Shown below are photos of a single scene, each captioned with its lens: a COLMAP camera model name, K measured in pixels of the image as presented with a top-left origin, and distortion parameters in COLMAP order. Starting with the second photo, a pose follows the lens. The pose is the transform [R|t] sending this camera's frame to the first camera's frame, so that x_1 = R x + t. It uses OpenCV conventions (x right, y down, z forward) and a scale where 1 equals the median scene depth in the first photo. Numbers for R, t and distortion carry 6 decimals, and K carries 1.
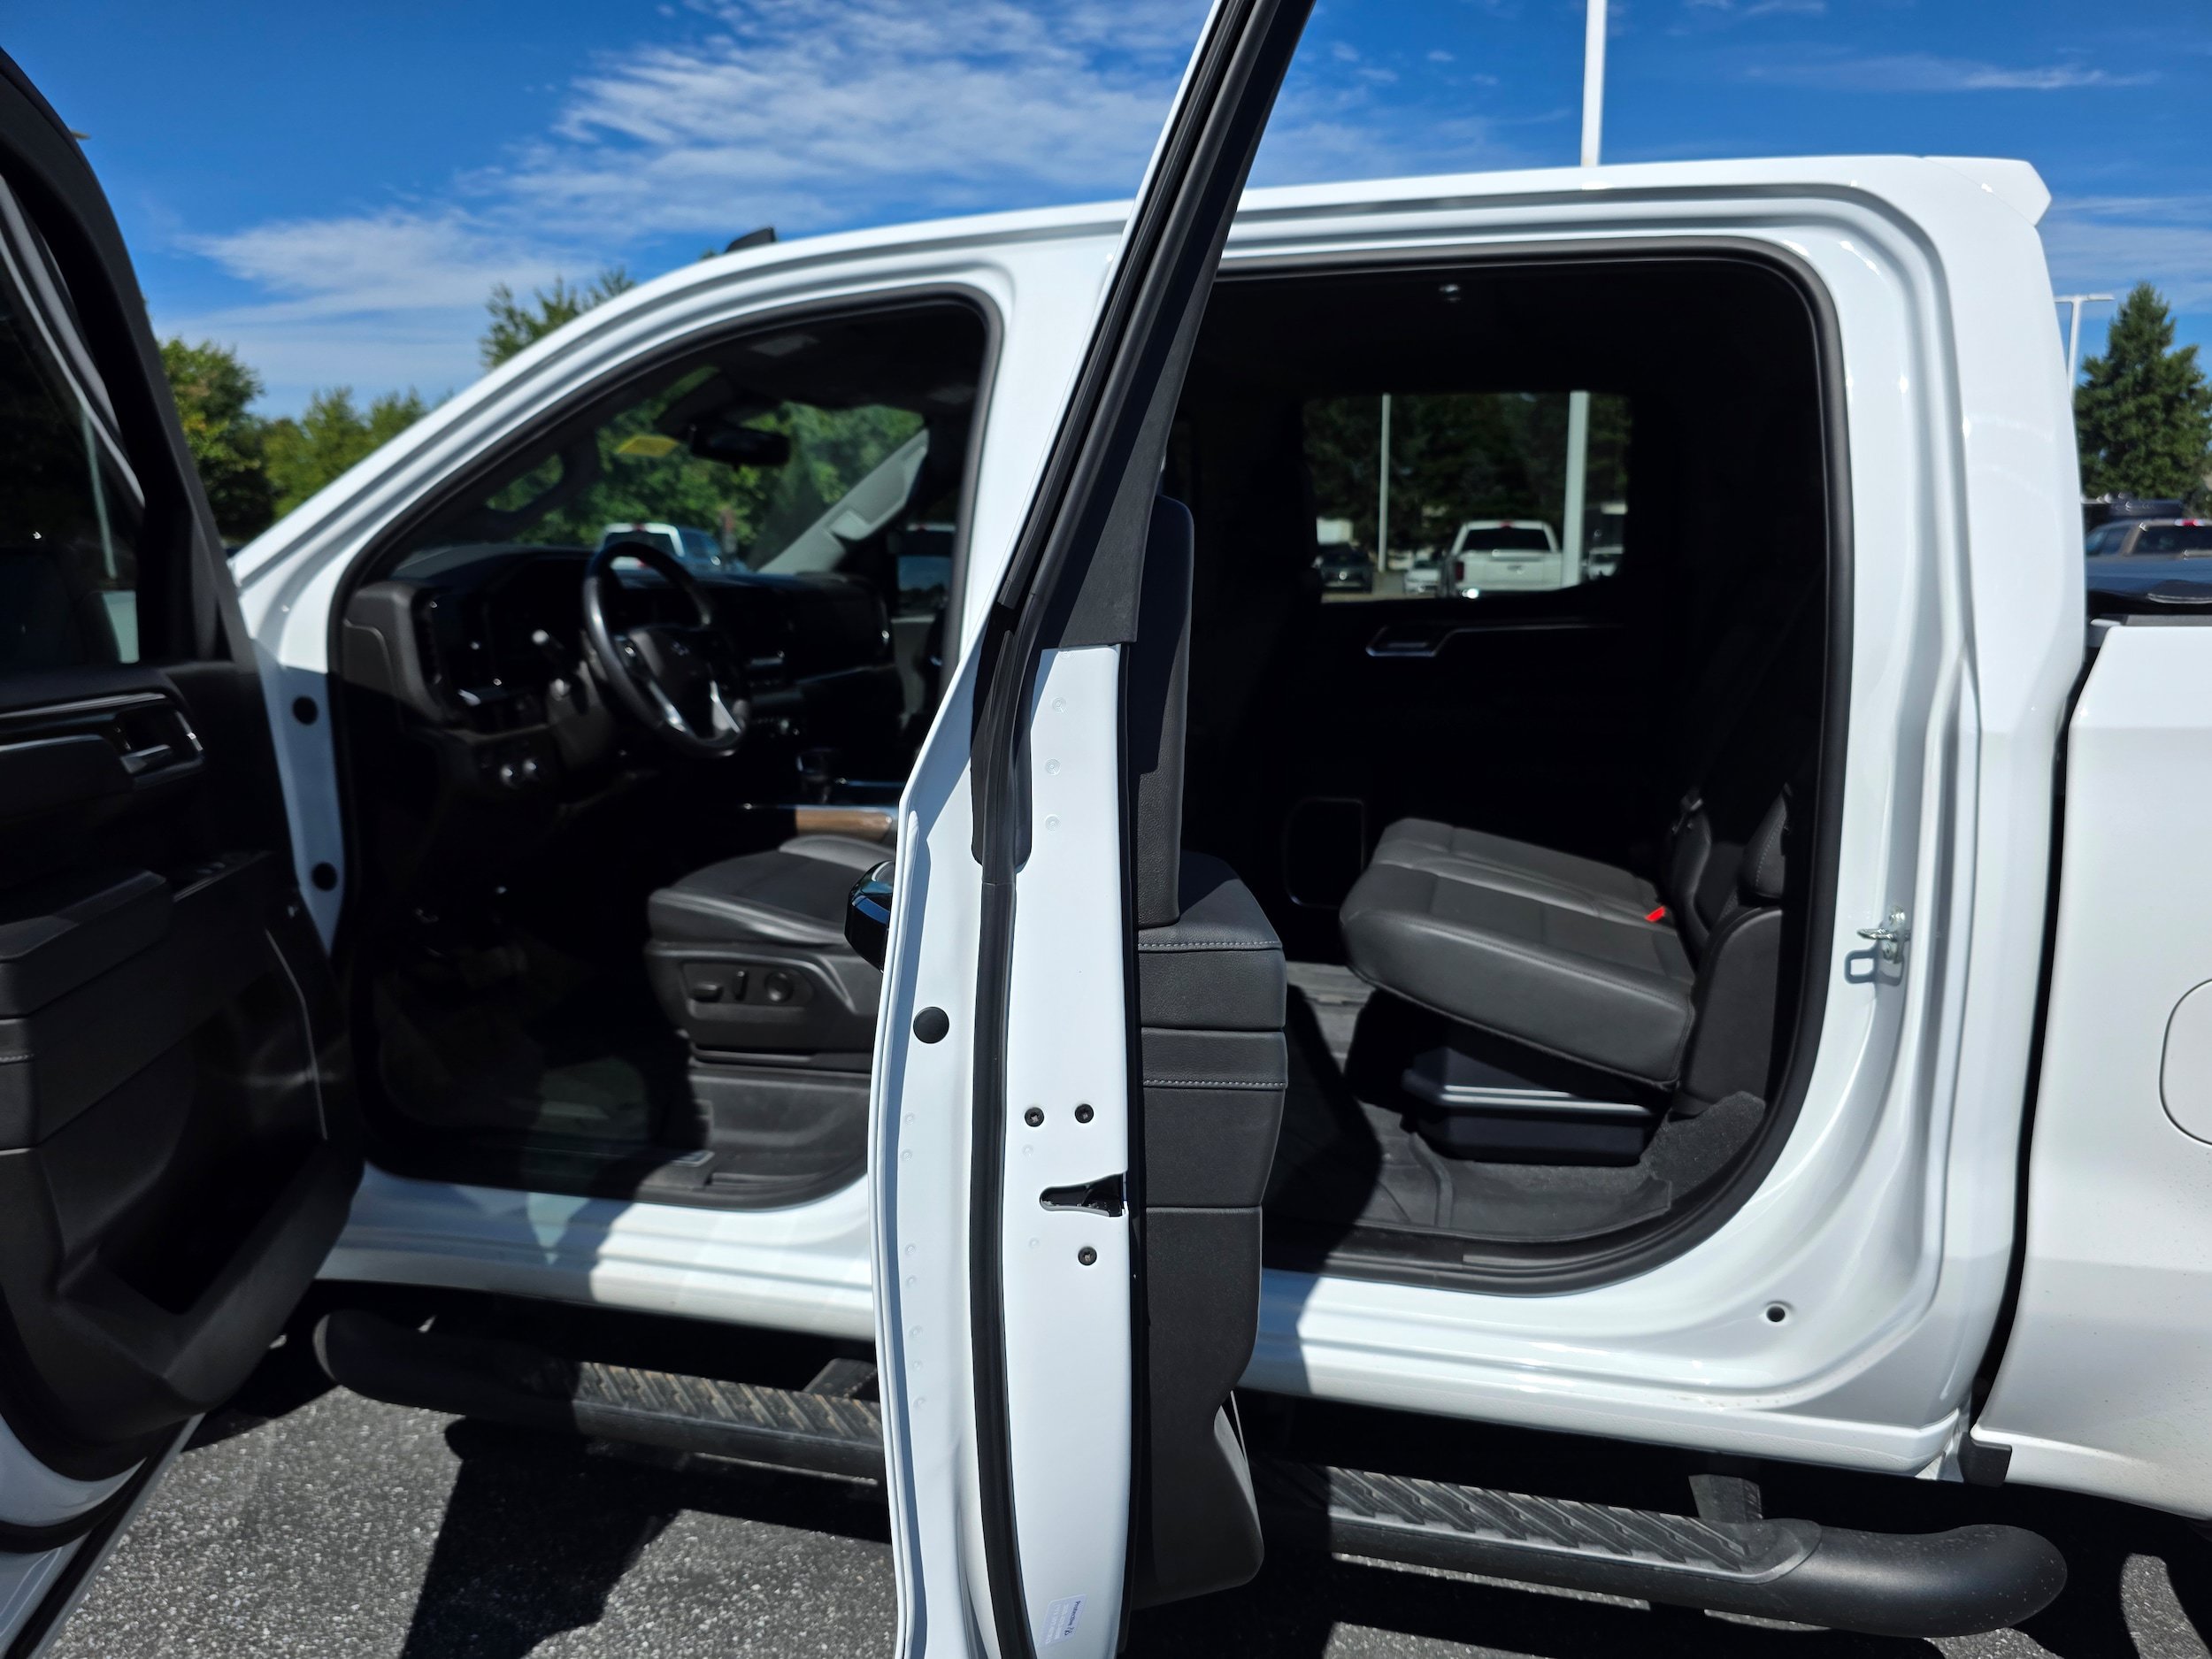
lens RADIAL K [[1508.6, 0, 1108.9], [0, 1508.6, 829.5], [0, 0, 1]] dist [0.043764, -0.022771]
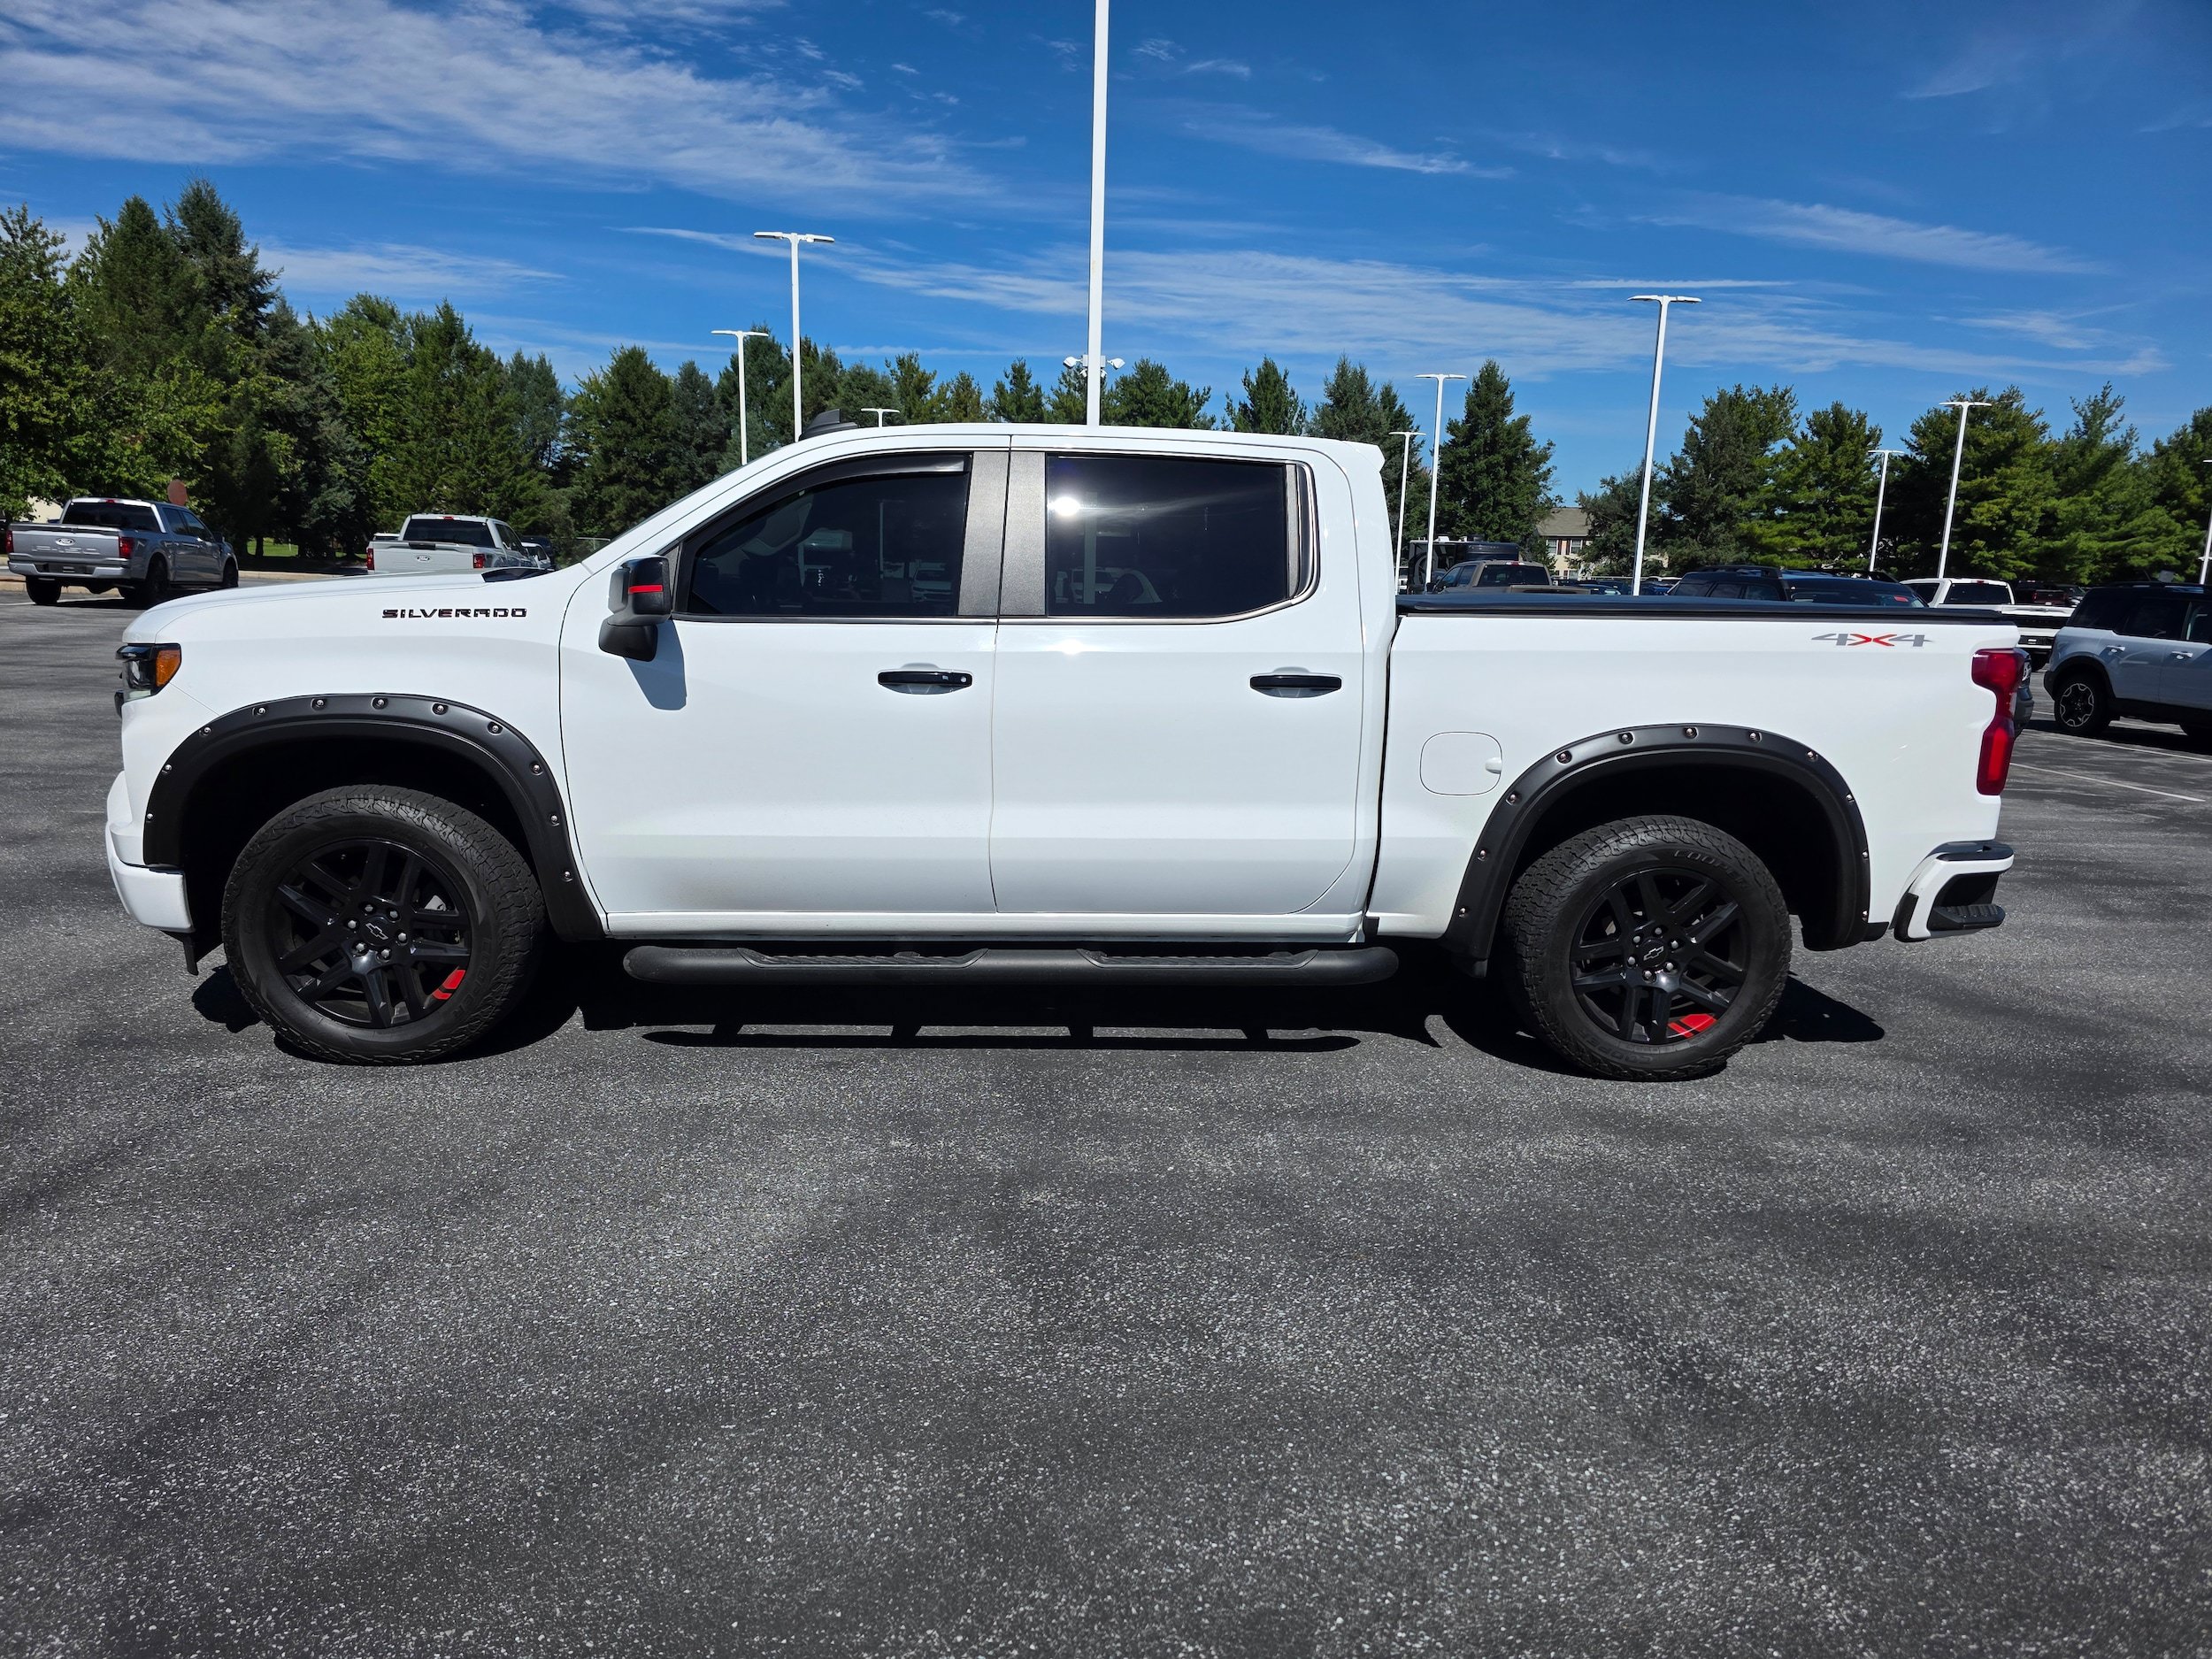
lens RADIAL K [[1504.6, 0, 1097.2], [0, 1504.6, 837.4], [0, 0, 1]] dist [0.055337, -0.051148]
pose [[0.945342, -0.021897, 0.325343, -0.644797], [0.020782, 0.999760, 0.006901, 0.195697], [-0.325416, 0.000237, 0.945571, -1.173361]]
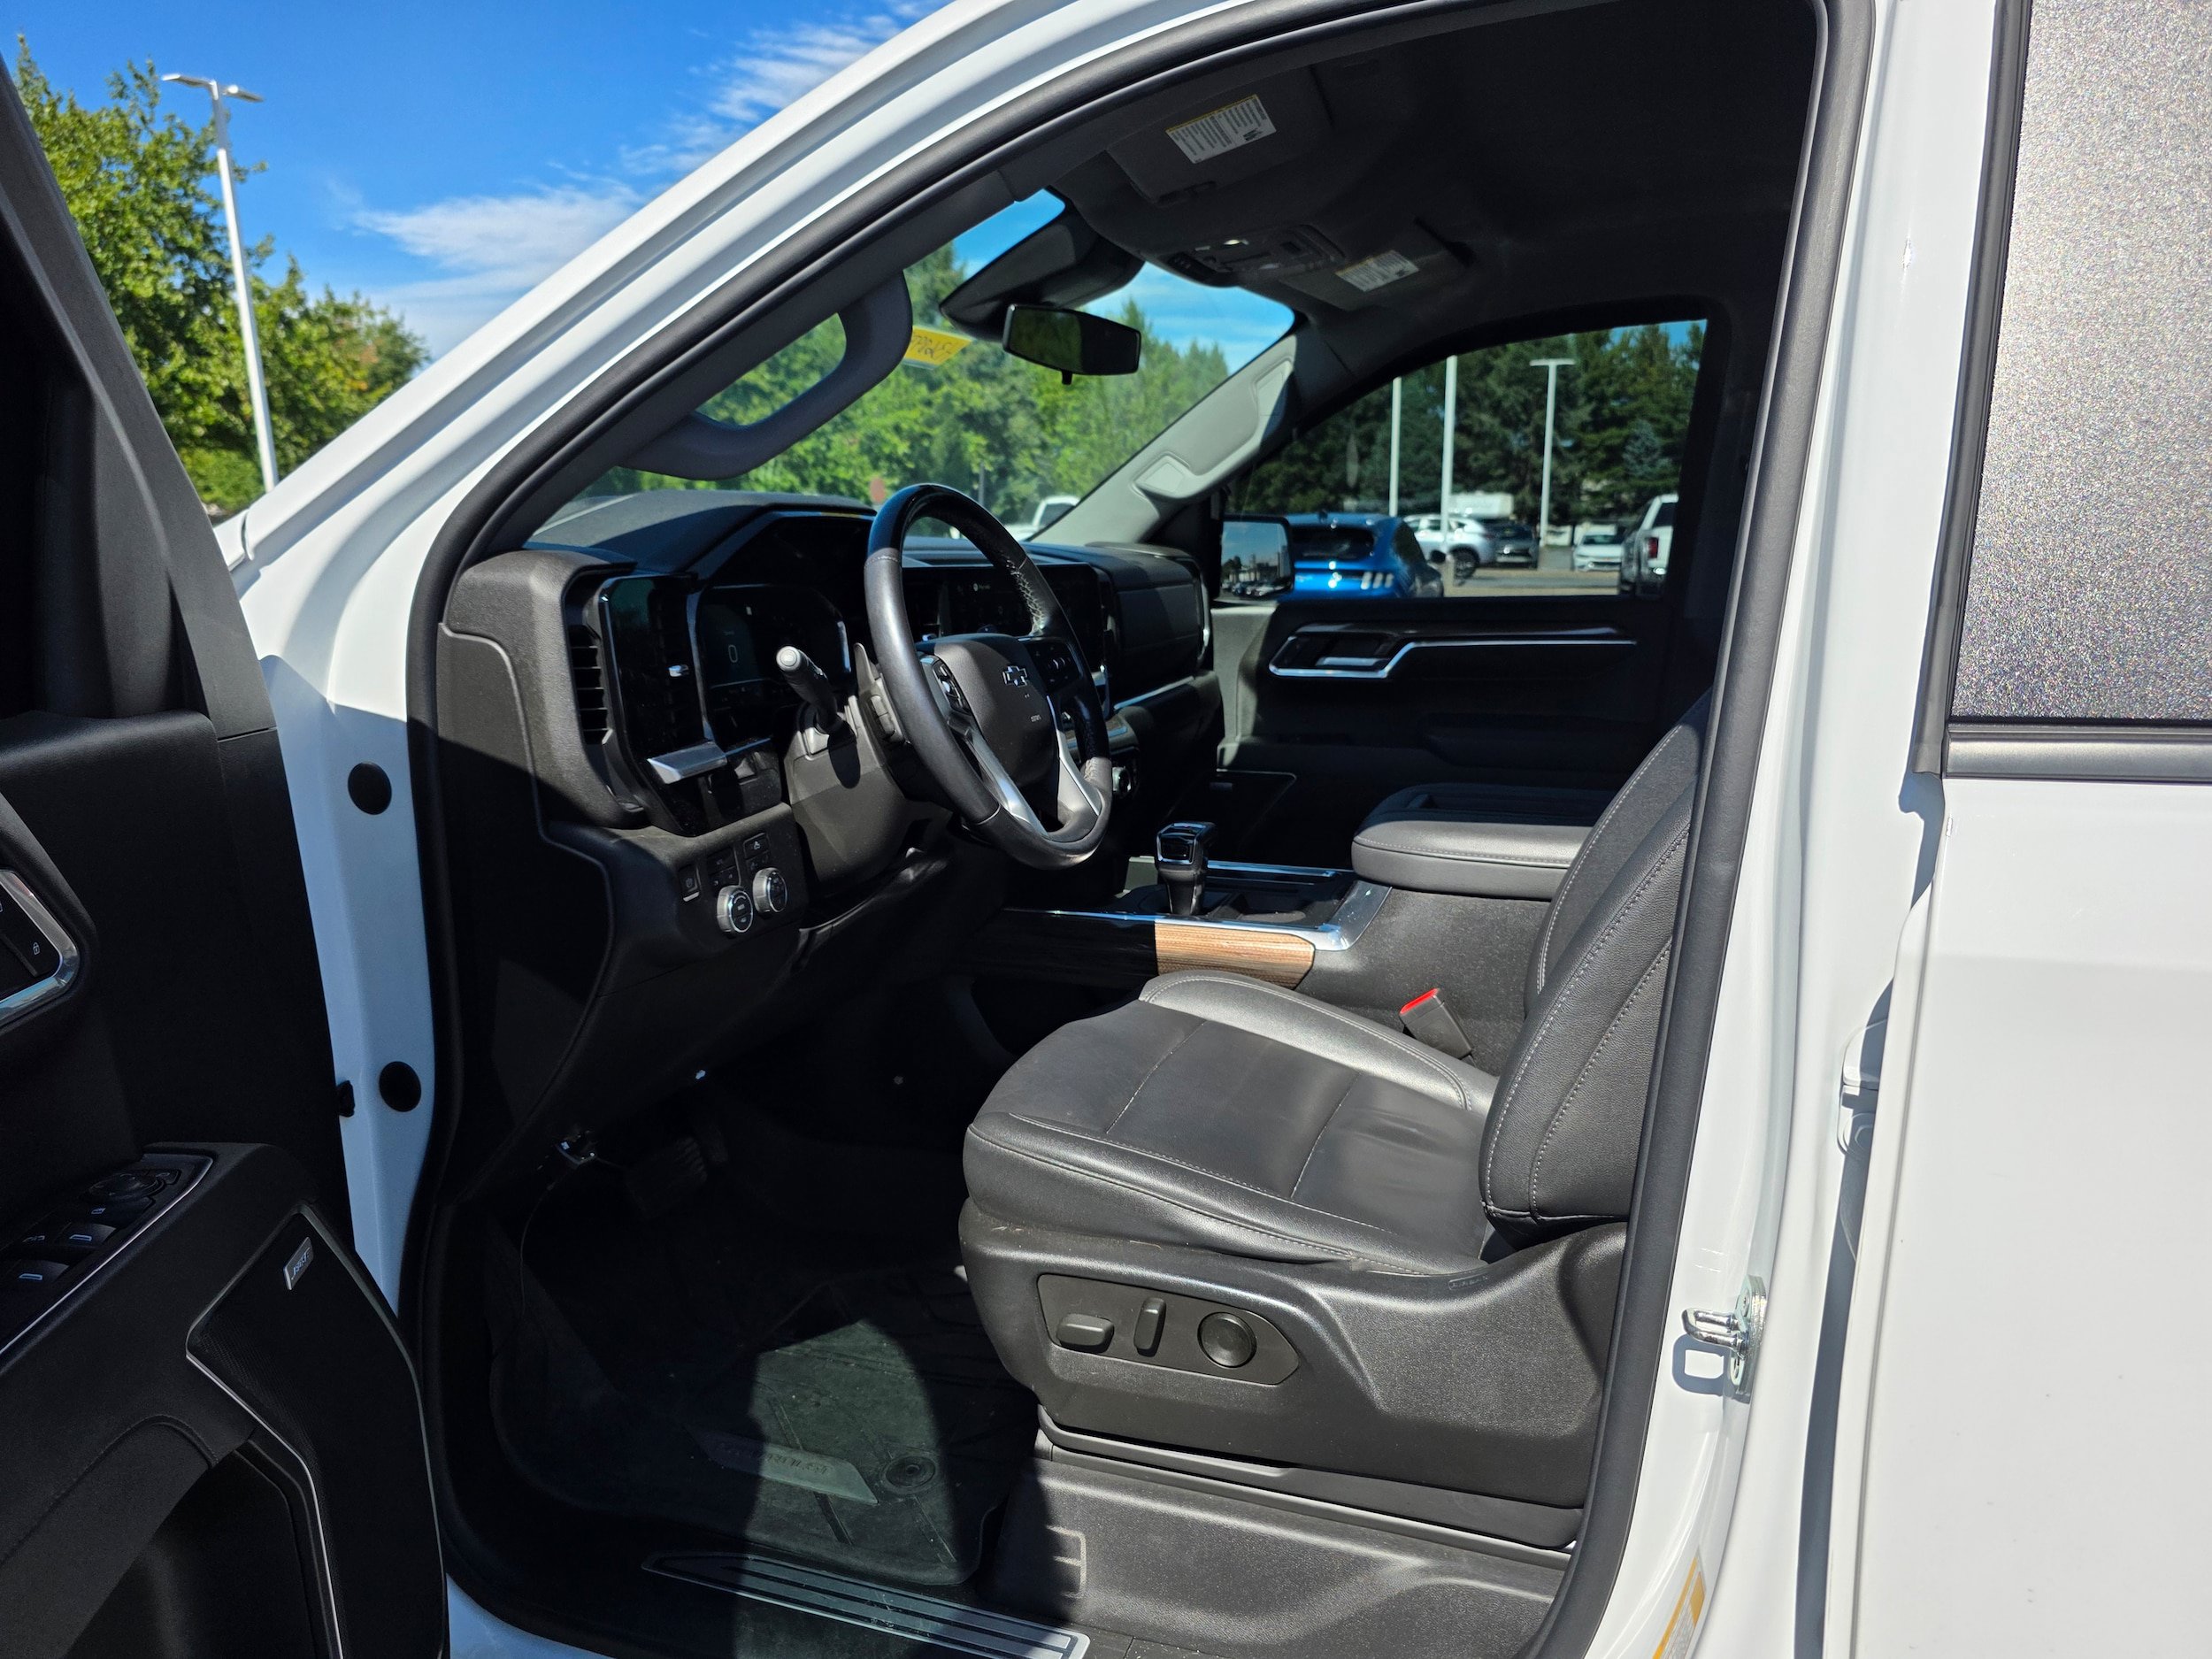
lens RADIAL K [[1508.6, 0, 1148.5], [0, 1508.6, 791.3], [0, 0, 1]] dist [0.043764, -0.022771]
pose [[0.997830, 0.019482, -0.062891, -0.128903], [-0.019912, 0.999782, -0.006208, -0.047878], [0.062756, 0.007446, 0.998001, 0.284115]]
